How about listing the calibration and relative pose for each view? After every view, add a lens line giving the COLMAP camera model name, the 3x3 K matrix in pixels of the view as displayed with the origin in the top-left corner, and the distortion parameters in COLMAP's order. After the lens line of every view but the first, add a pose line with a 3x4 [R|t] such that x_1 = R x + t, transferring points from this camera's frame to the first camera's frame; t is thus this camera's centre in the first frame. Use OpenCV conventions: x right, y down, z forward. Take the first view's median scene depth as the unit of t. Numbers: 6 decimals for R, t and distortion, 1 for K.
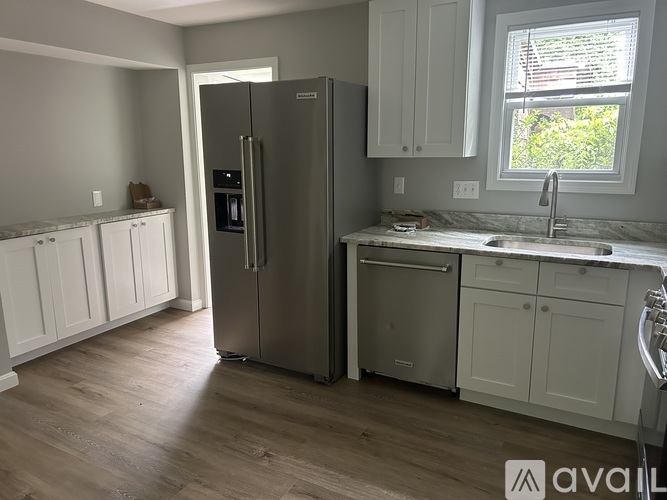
lens RADIAL K [[505.8, 0, 333.5], [0, 505.8, 250.0], [0, 0, 1]] dist [0.091880, -0.109498]
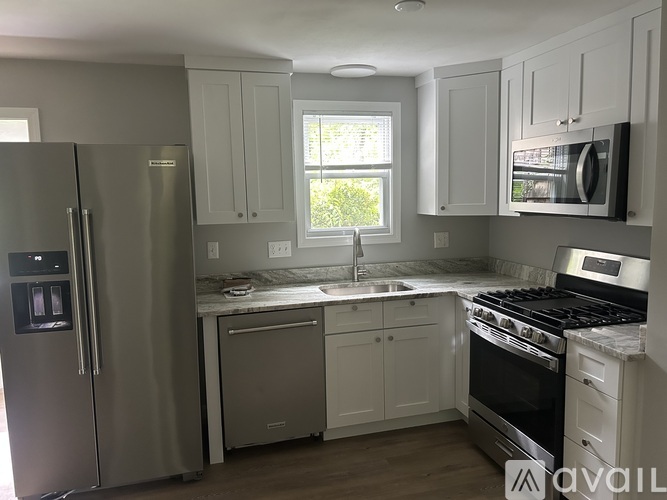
lens RADIAL K [[505.8, 0, 333.5], [0, 505.8, 250.0], [0, 0, 1]] dist [0.091880, -0.109498]
pose [[0.716234, -0.090548, 0.691961, -0.443701], [0.157543, 0.986929, -0.033923, -0.065963], [-0.679845, 0.133310, 0.721137, 0.144841]]
